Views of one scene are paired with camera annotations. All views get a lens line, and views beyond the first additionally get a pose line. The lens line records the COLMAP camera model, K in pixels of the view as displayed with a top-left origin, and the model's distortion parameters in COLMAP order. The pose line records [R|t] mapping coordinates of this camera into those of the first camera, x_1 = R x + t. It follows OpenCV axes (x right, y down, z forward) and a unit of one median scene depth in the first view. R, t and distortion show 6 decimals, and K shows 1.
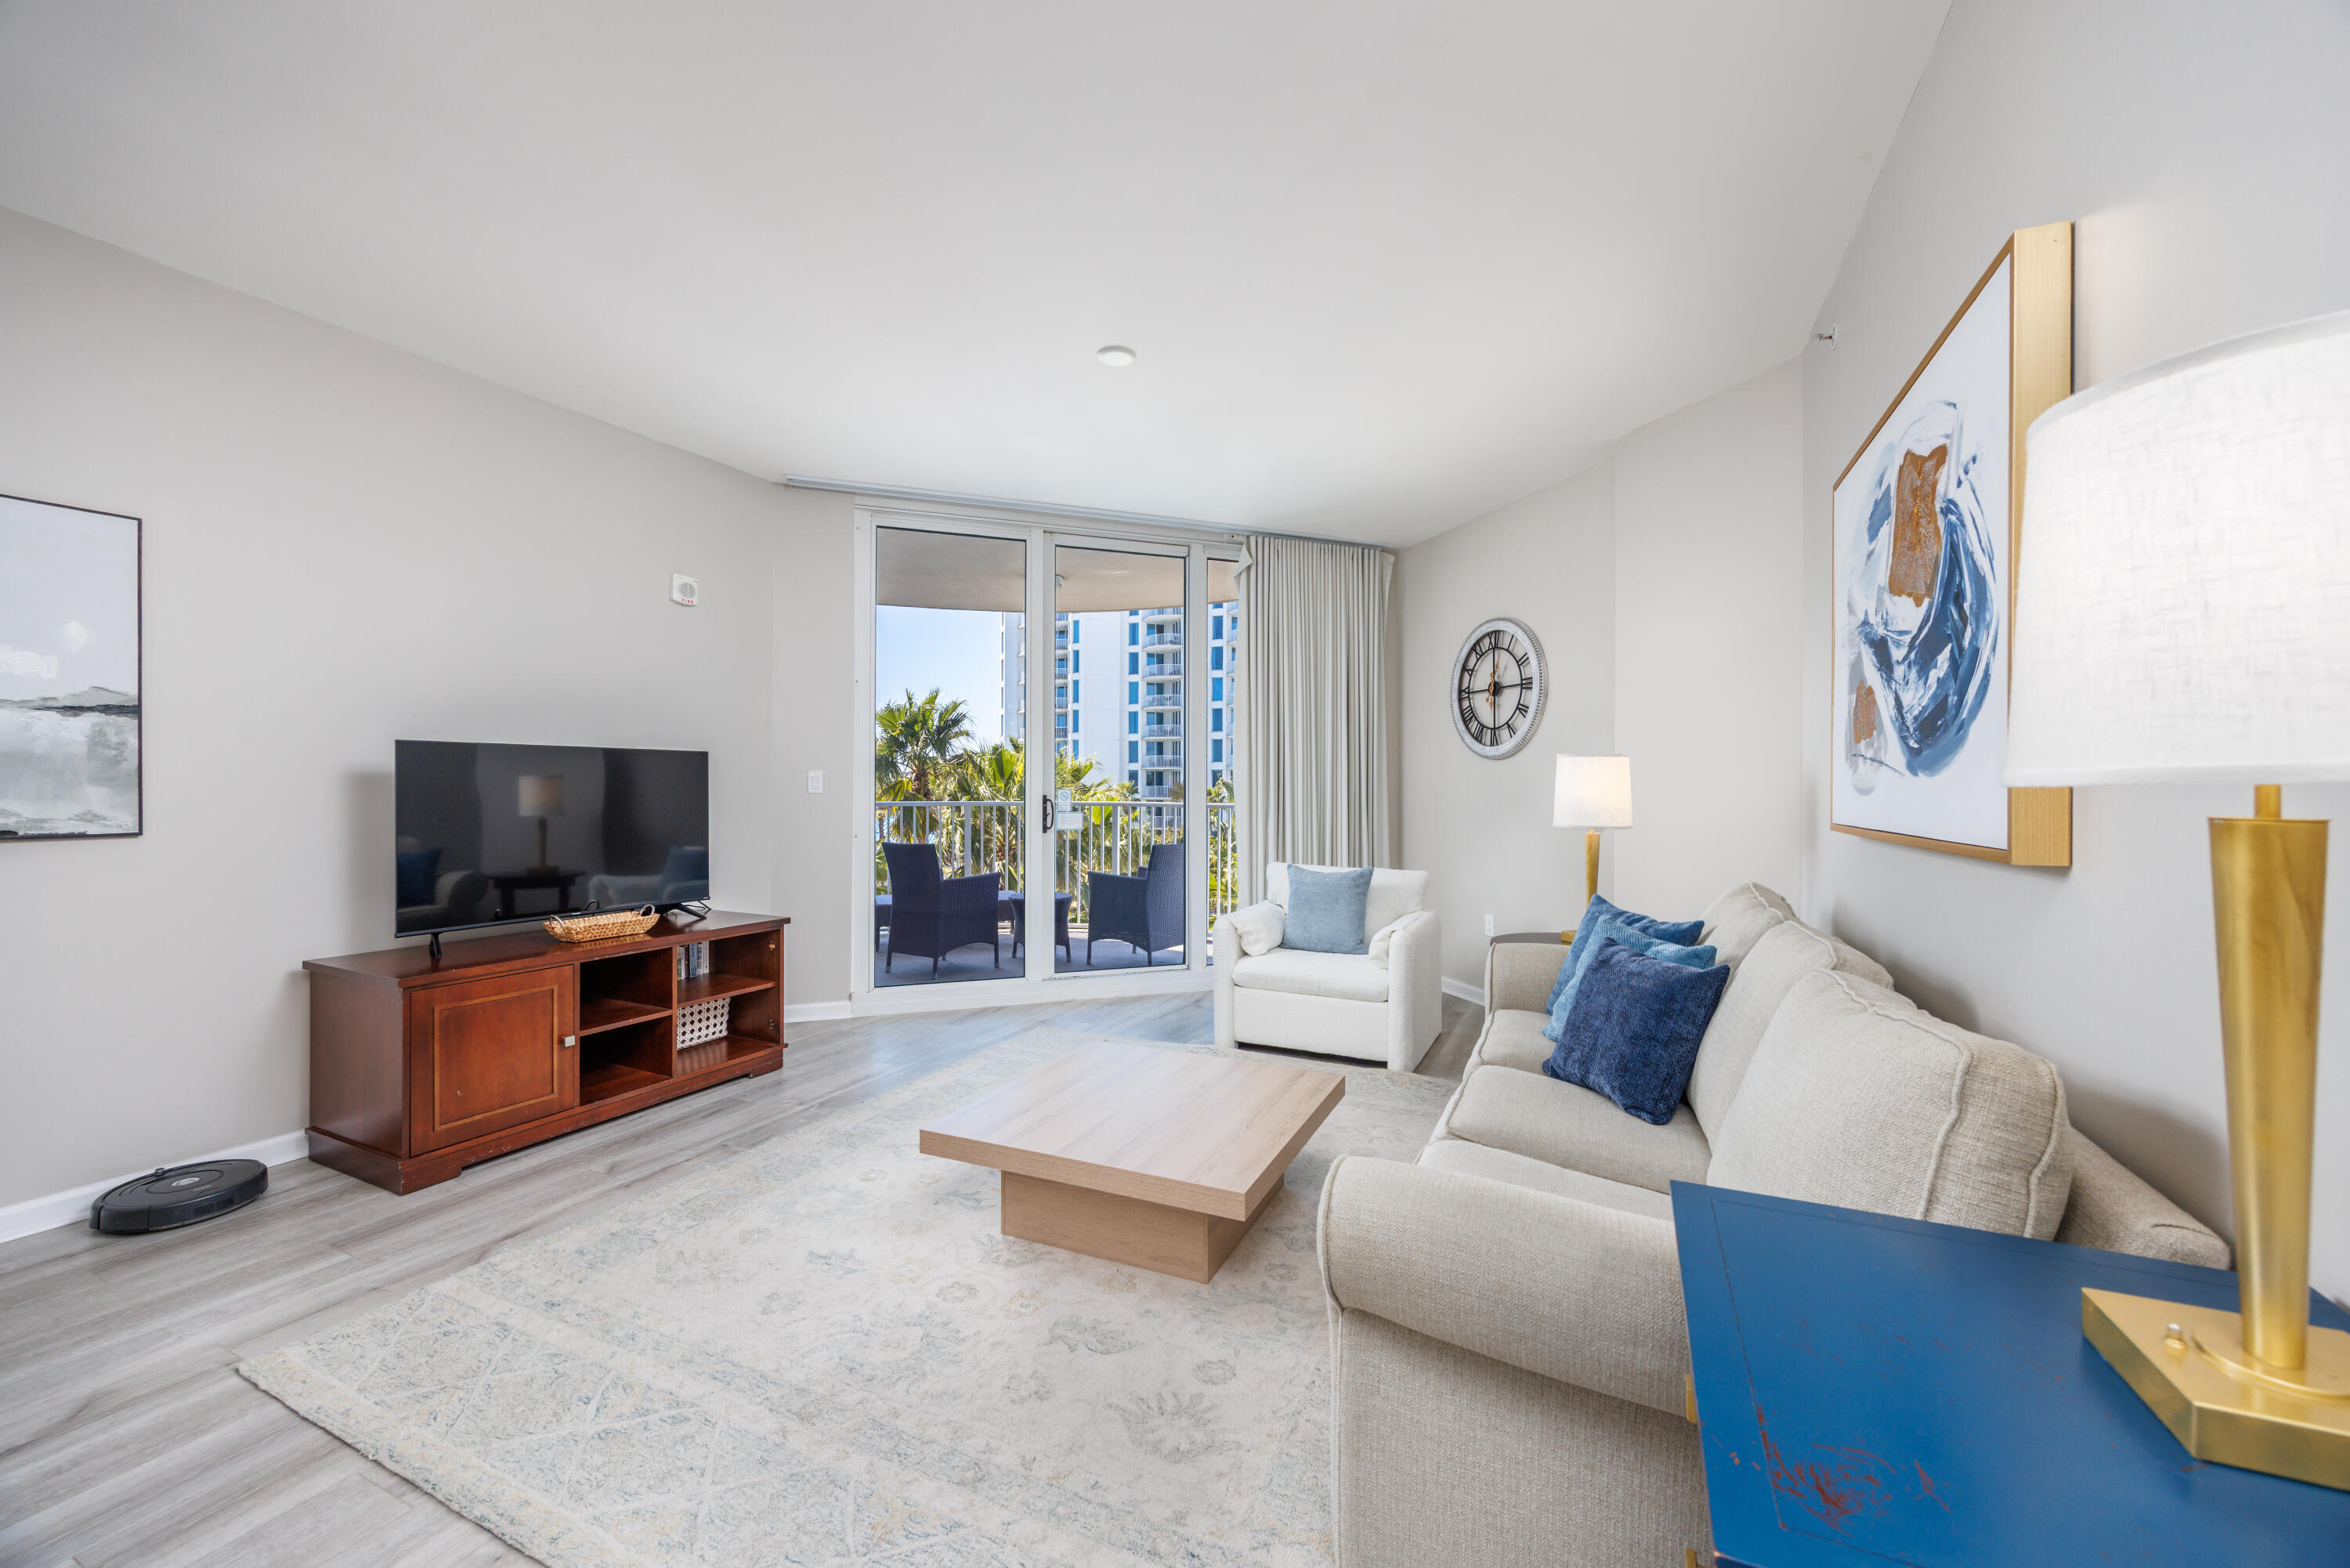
lens RADIAL K [[913.1, 0, 1185.0], [0, 913.1, 779.9], [0, 0, 1]] dist [0.000348, 0.000097]
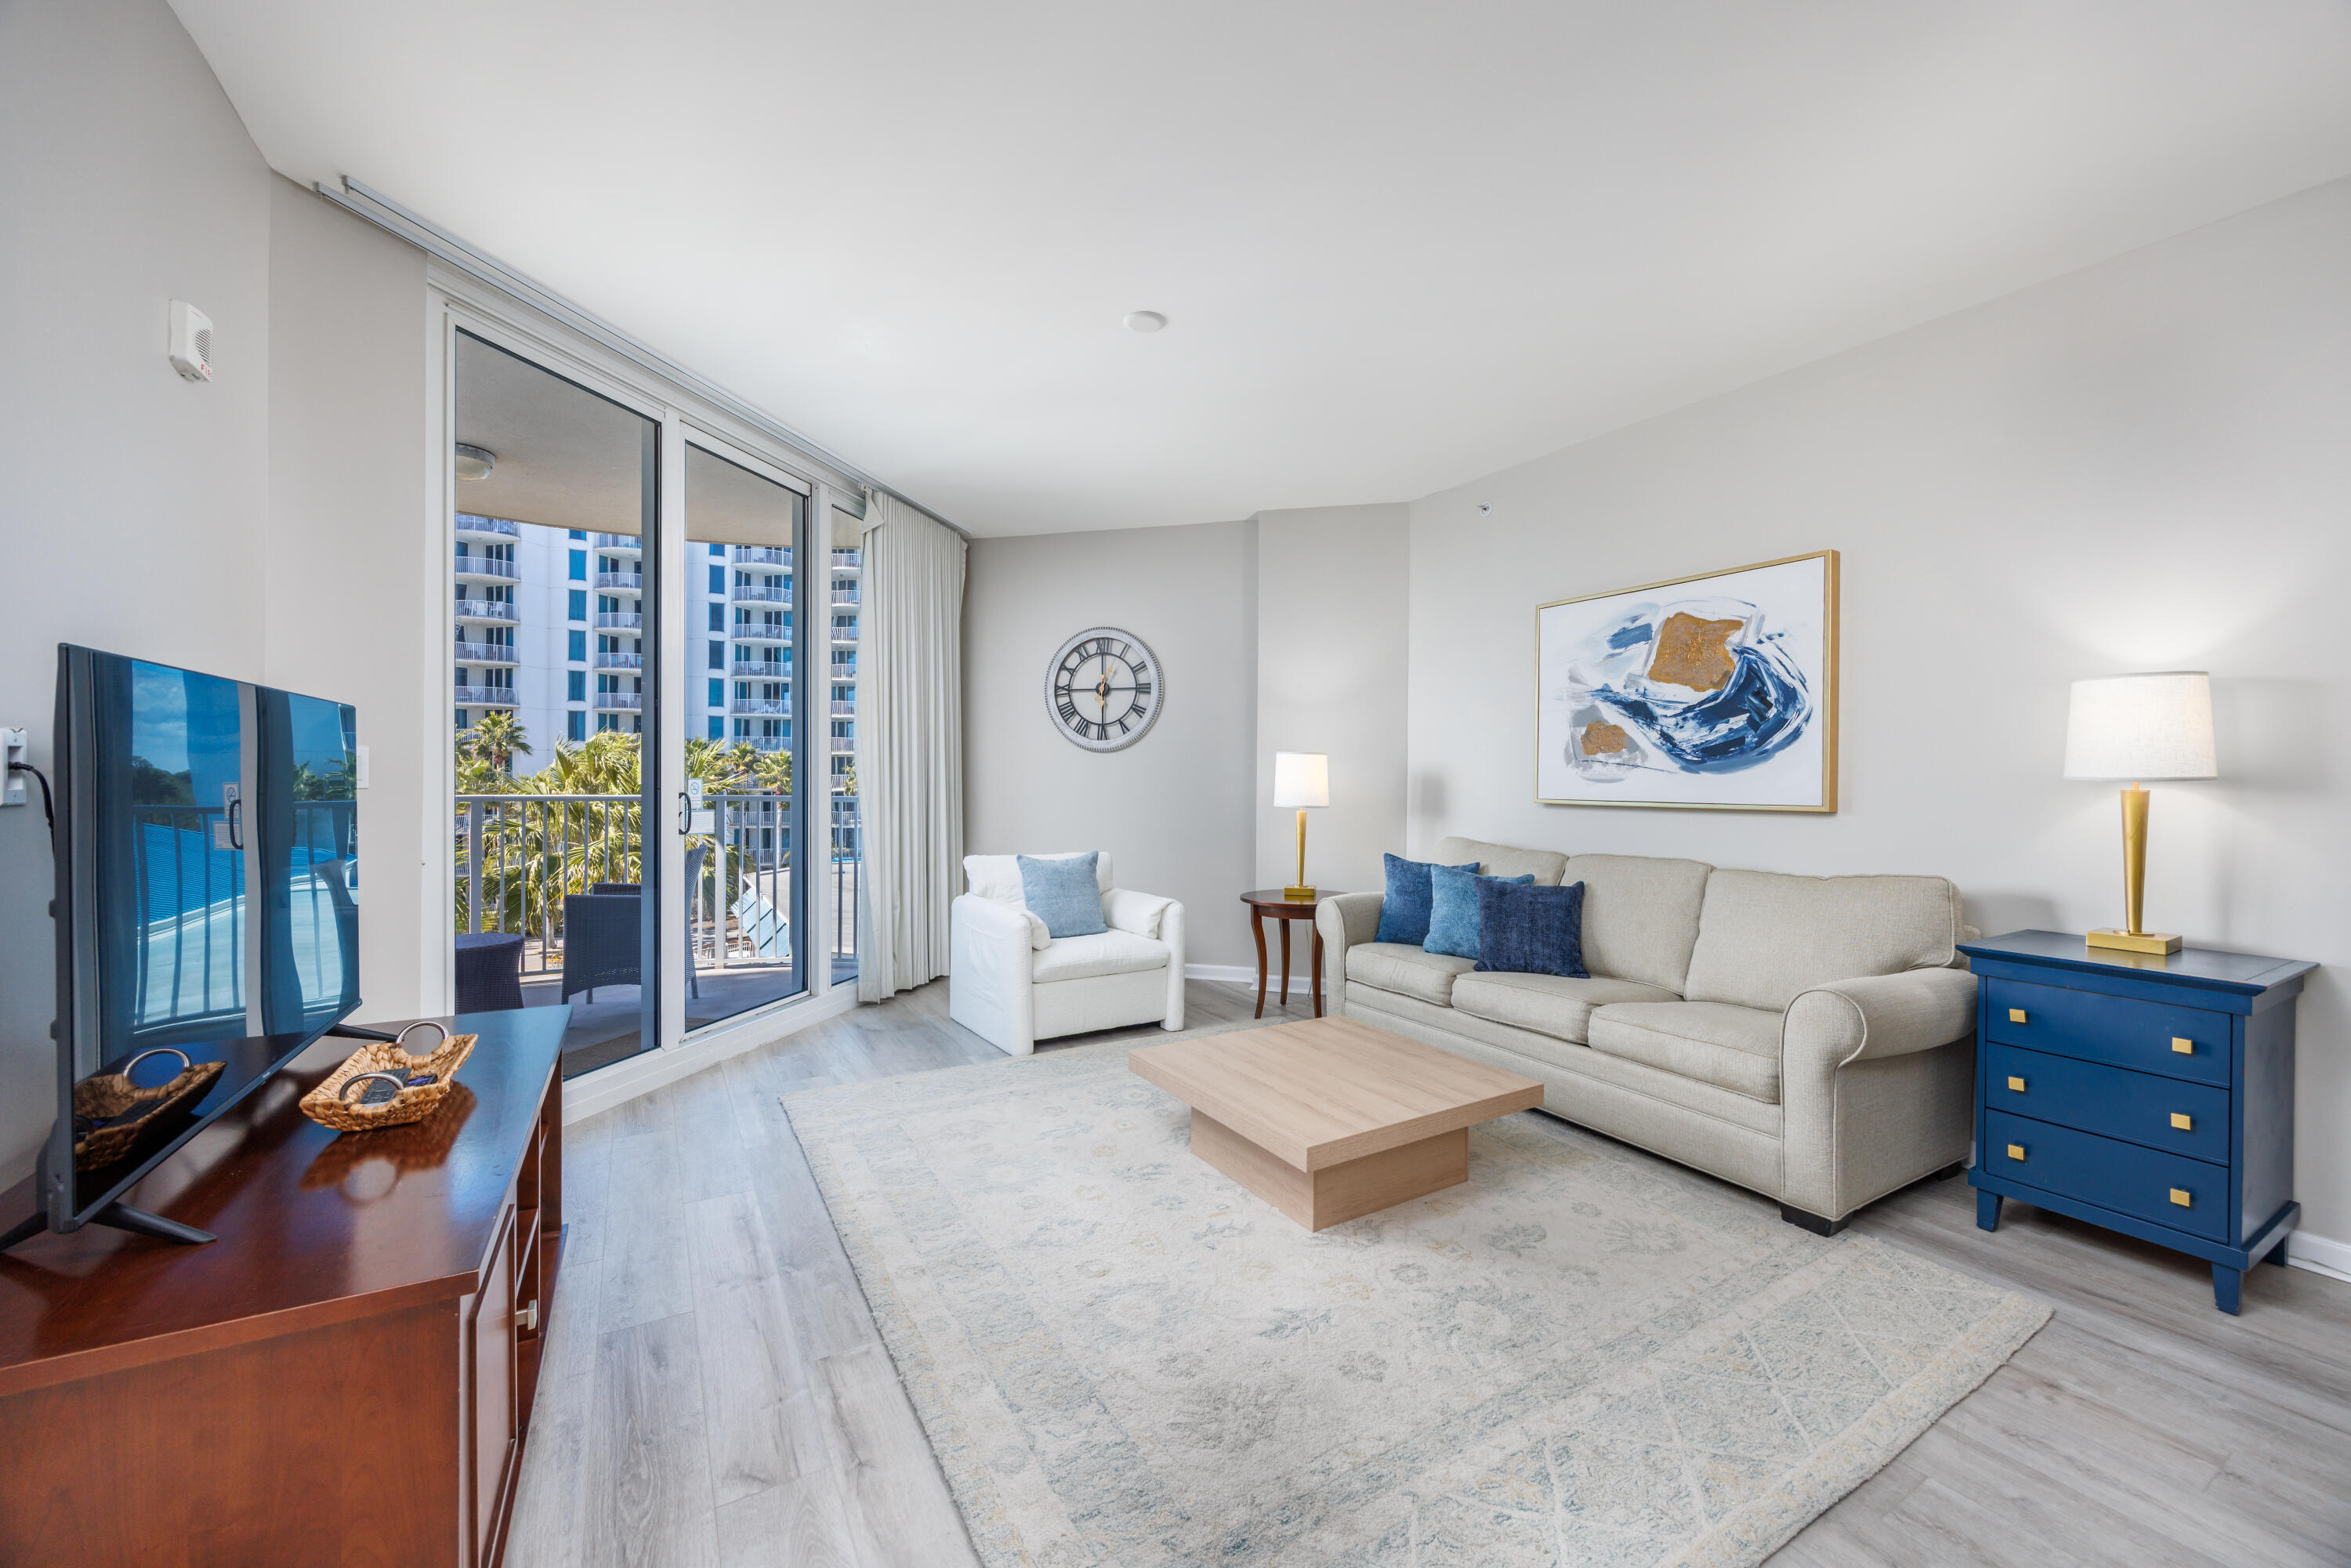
lens RADIAL K [[913.6, 0, 1185.5], [0, 913.6, 779.9], [0, 0, 1]] dist [0.000348, 0.000097]
pose [[0.559842, -0.004321, 0.828588, -0.559881], [-0.008863, 0.999898, 0.011204, -0.001247], [-0.828552, -0.013616, 0.559747, 0.290022]]
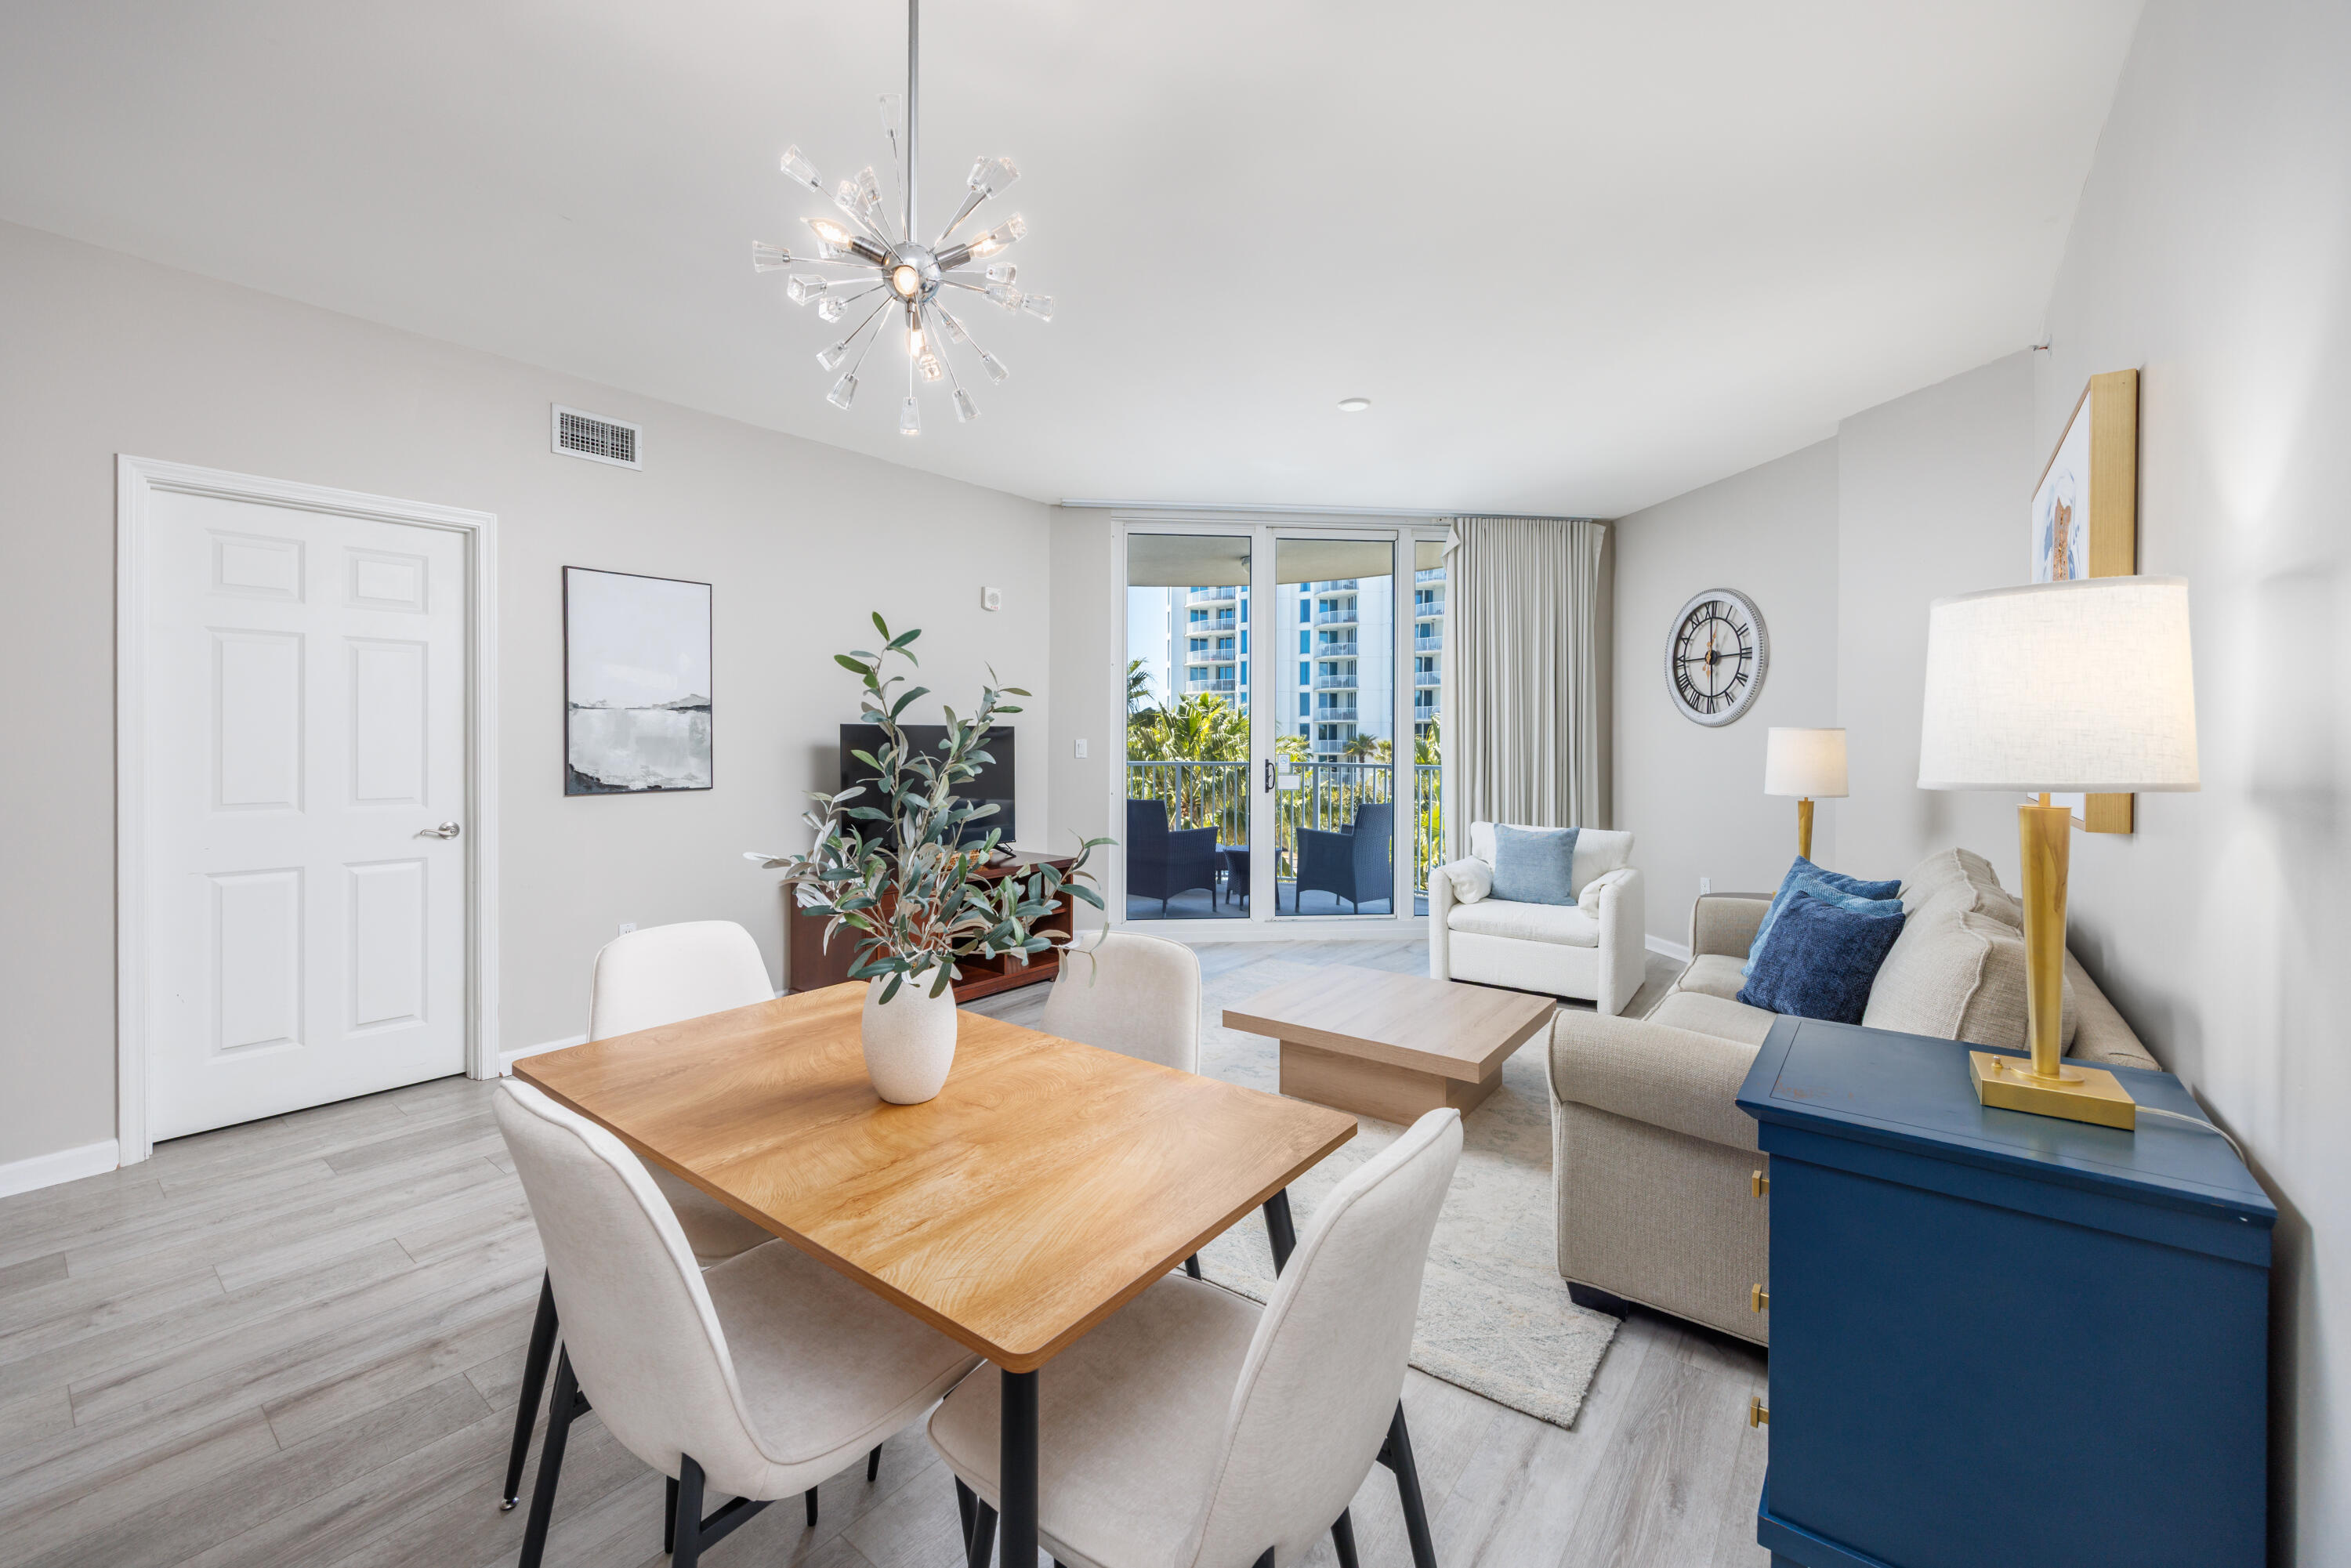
lens RADIAL K [[952.1, 0, 1112.4], [0, 952.1, 745.7], [0, 0, 1]] dist [-0.000238, 0.000075]
pose [[0.967943, 0.000367, -0.251170, -0.045046], [0.002856, 0.999918, 0.012471, -0.016733], [0.251154, -0.012789, 0.967863, -0.211121]]
